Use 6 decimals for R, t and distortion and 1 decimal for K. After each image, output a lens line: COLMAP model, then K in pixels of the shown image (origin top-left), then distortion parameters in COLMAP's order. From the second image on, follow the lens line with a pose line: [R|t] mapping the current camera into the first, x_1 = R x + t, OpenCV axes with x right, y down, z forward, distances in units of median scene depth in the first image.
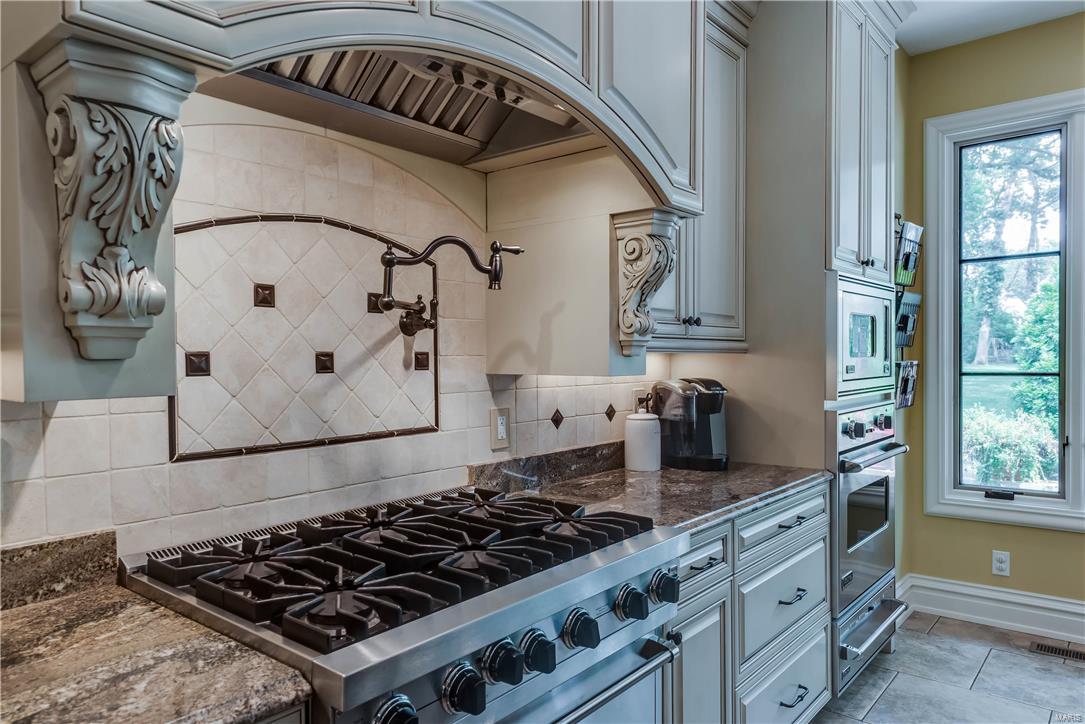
lens RADIAL K [[724.5, 0, 542.3], [0, 724.5, 373.0], [0, 0, 1]] dist [0.028458, -0.008854]
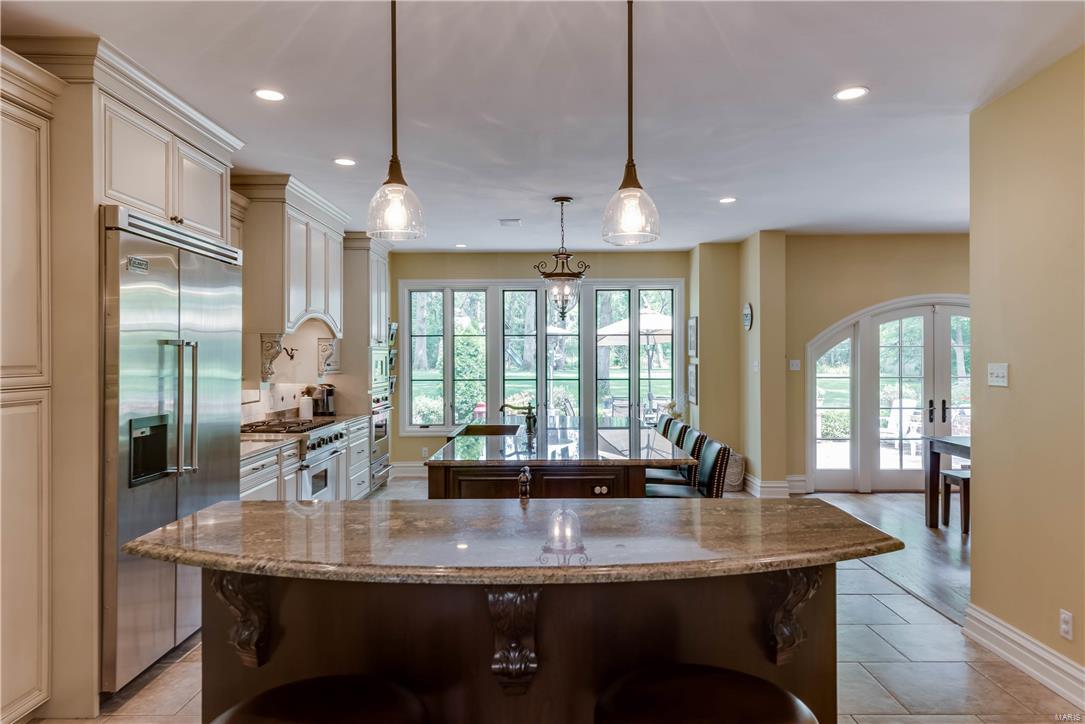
lens RADIAL K [[724.5, 0, 545.8], [0, 724.5, 358.2], [0, 0, 1]] dist [0.028458, -0.008854]
pose [[0.778270, 0.008190, 0.627876, -0.908869], [0.006387, 0.999760, -0.020957, -0.027646], [-0.627897, 0.020321, 0.778031, -1.763146]]
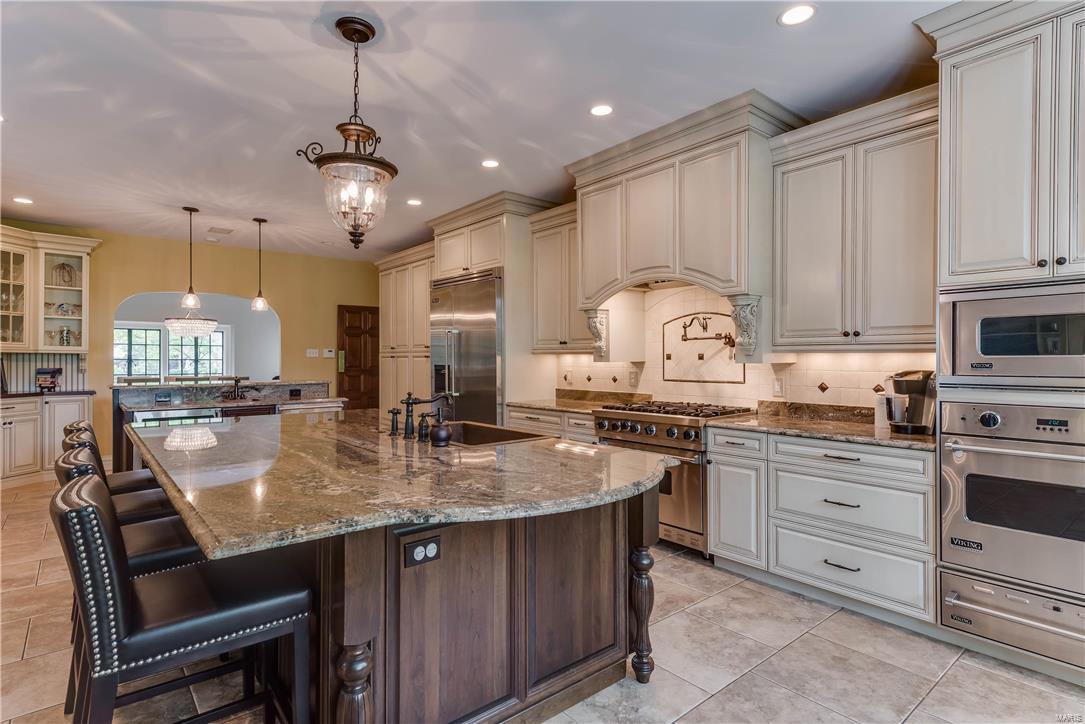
lens RADIAL K [[548.7, 0, 545.3], [0, 548.7, 359.7], [0, 0, 1]] dist [0.015996, 0.001101]
pose [[-0.174706, 0.011271, -0.984556, 1.468619], [-0.019430, 0.999700, 0.014892, -0.016110], [0.984429, 0.021731, -0.174435, 0.494820]]
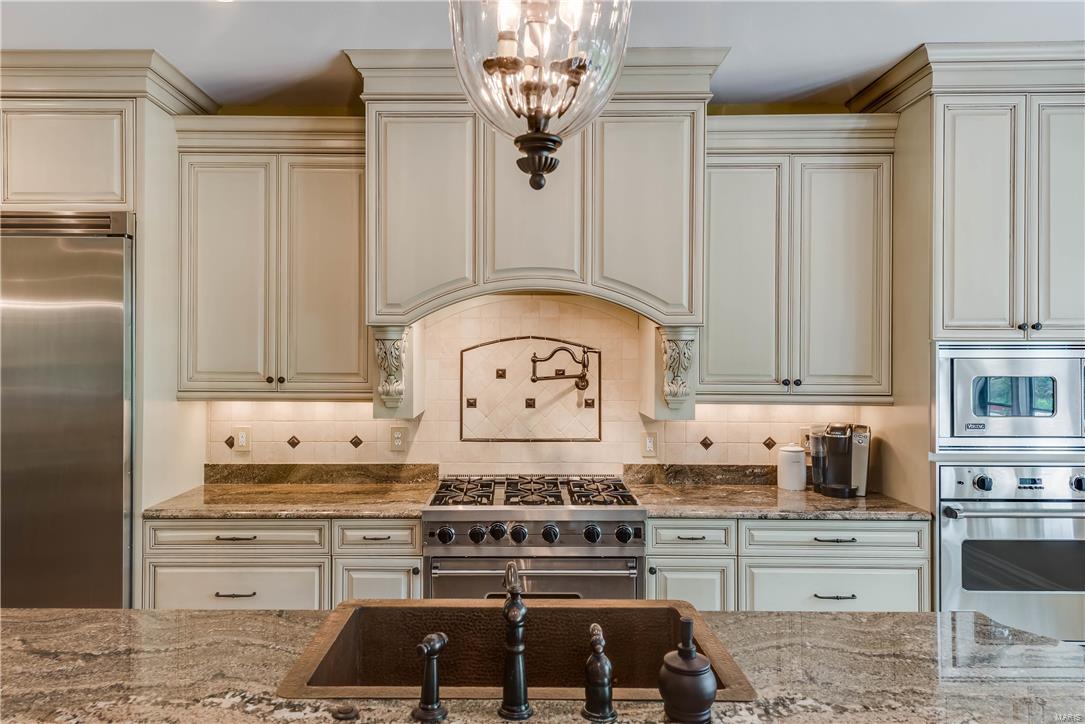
lens RADIAL K [[724.5, 0, 506.9], [0, 724.5, 350.1], [0, 0, 1]] dist [0.028458, -0.008854]
pose [[0.632726, 0.005150, -0.774358, 0.869884], [-0.025872, 0.999560, -0.014492, -0.091974], [0.773943, 0.029204, 0.632581, -0.272579]]
